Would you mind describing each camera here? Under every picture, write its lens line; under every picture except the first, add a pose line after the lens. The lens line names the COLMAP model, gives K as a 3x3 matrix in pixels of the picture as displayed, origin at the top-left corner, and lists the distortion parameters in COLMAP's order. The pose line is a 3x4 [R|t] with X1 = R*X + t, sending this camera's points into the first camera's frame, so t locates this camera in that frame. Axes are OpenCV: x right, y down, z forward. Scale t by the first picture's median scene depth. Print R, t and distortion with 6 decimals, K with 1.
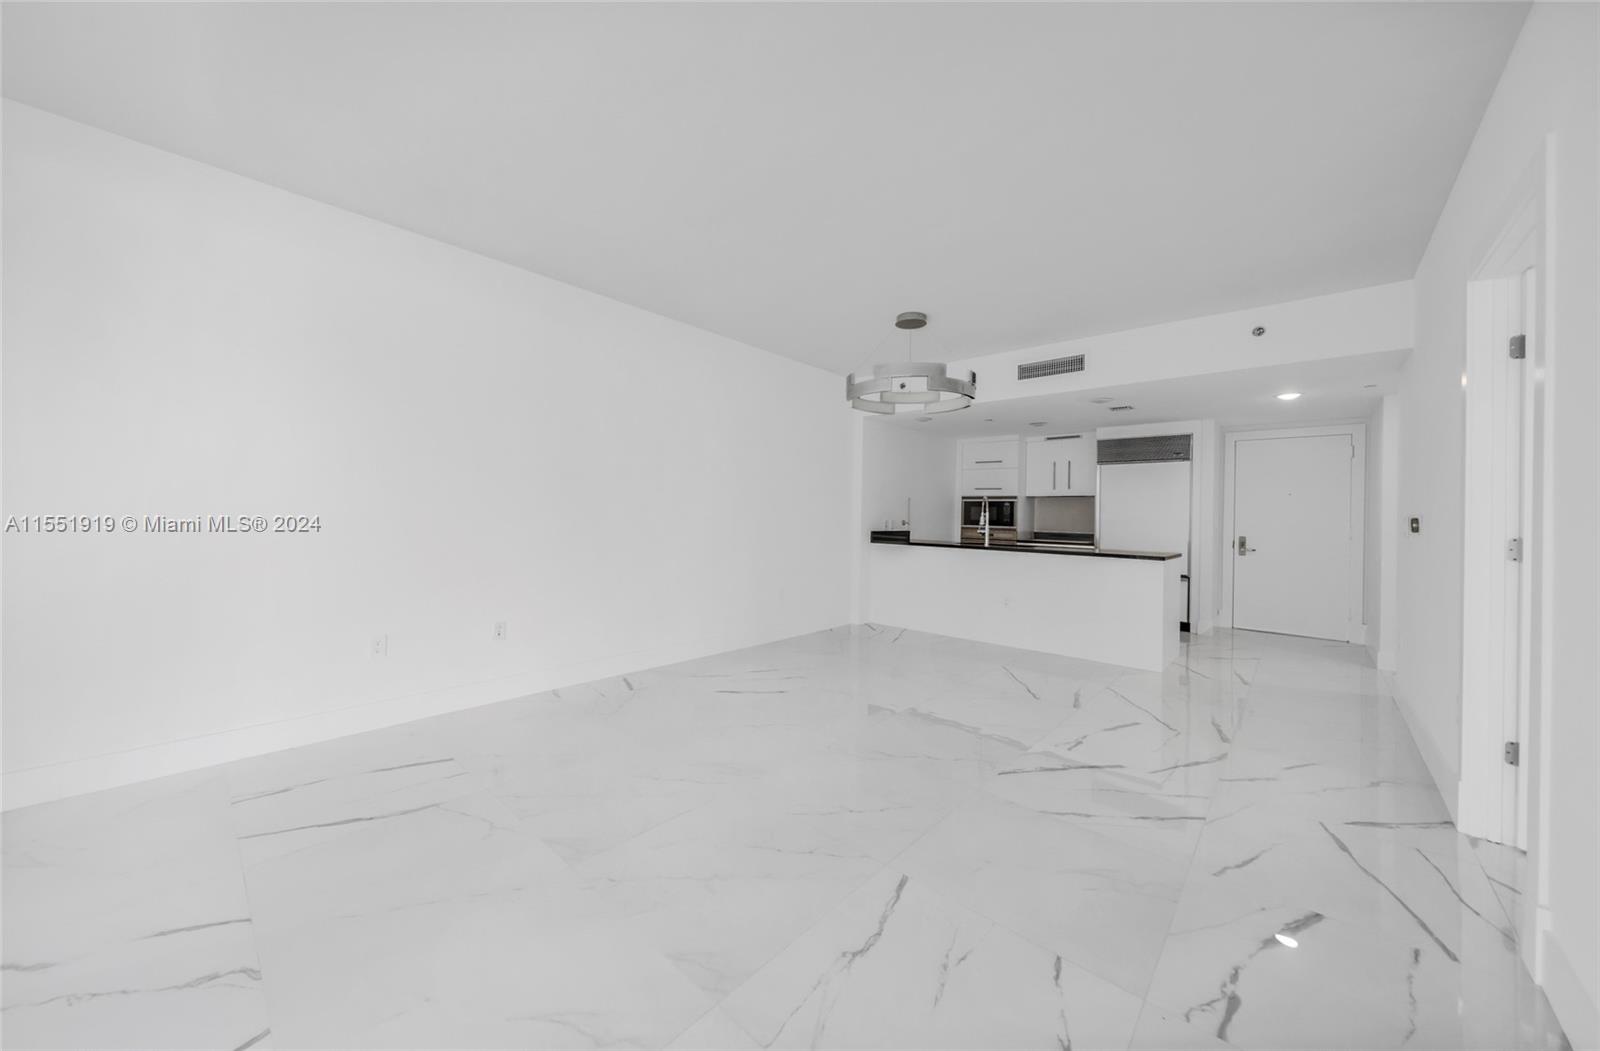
lens RADIAL K [[568.0, 0, 794.9], [0, 568.0, 515.6], [0, 0, 1]] dist [-0.002572, -0.000372]
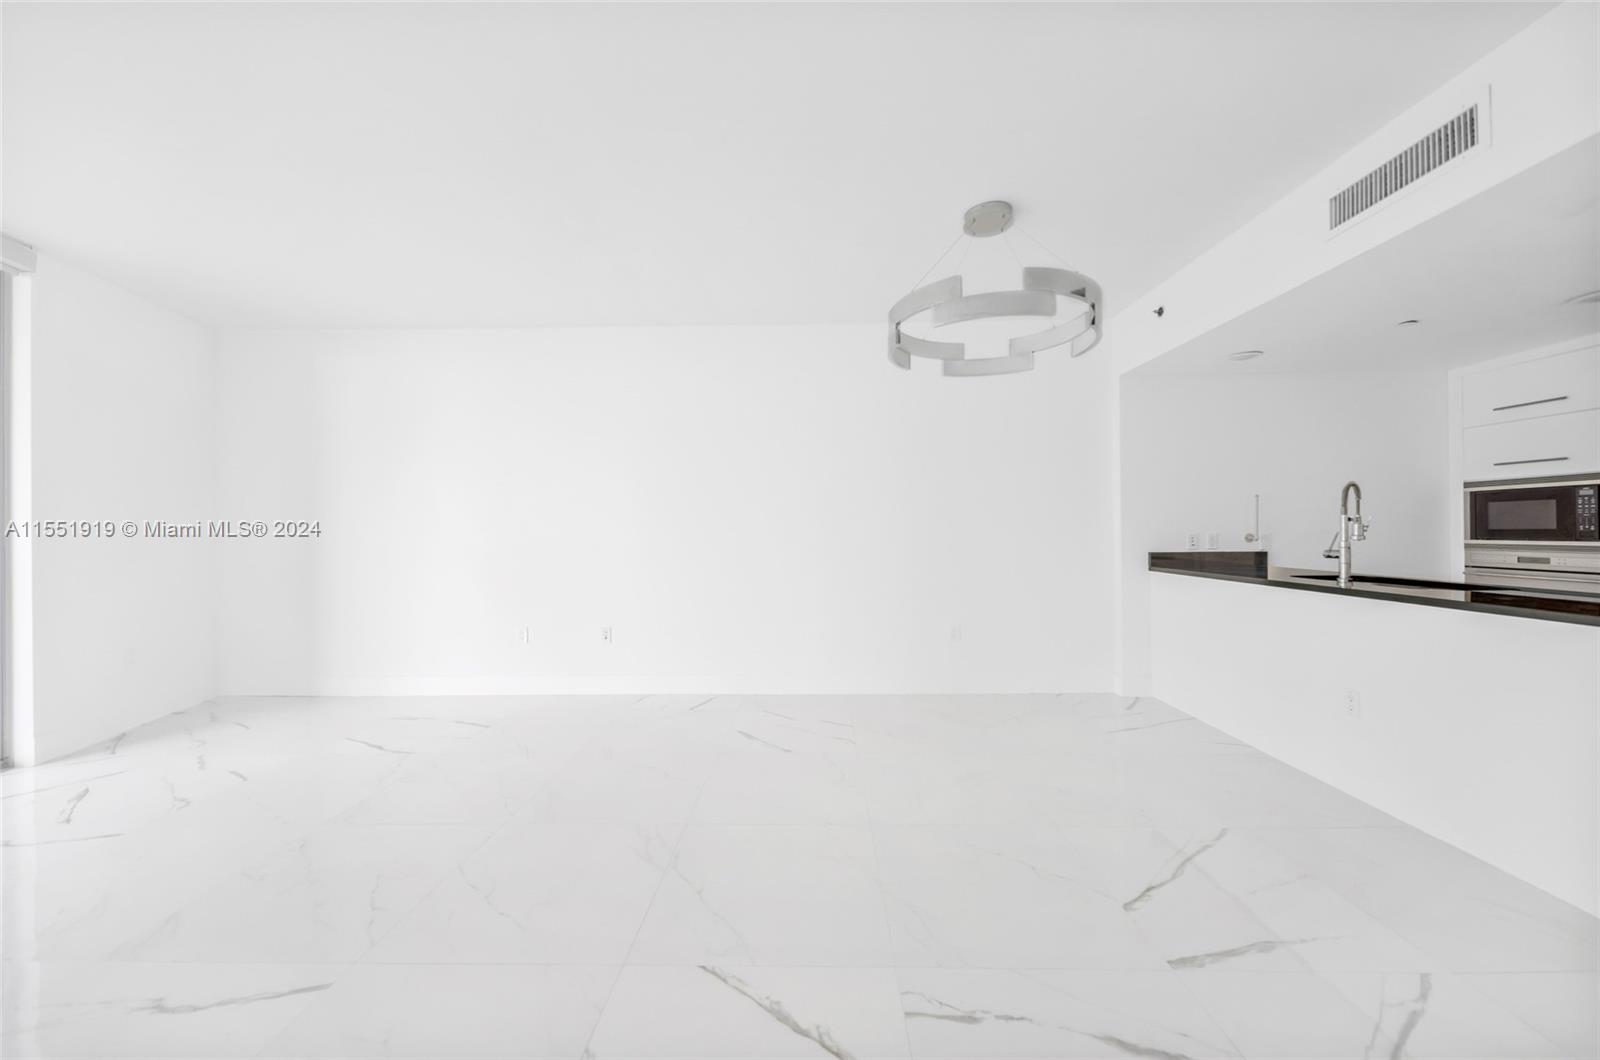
lens RADIAL K [[587.5, 0, 800.0], [0, 587.5, 530.0], [0, 0, 1]] dist [0.002119, -0.000200]
pose [[0.651369, -0.020312, -0.758489, 0.395834], [0.017913, 0.999775, -0.011390, 0.003904], [0.758549, -0.006167, 0.651587, 0.299898]]
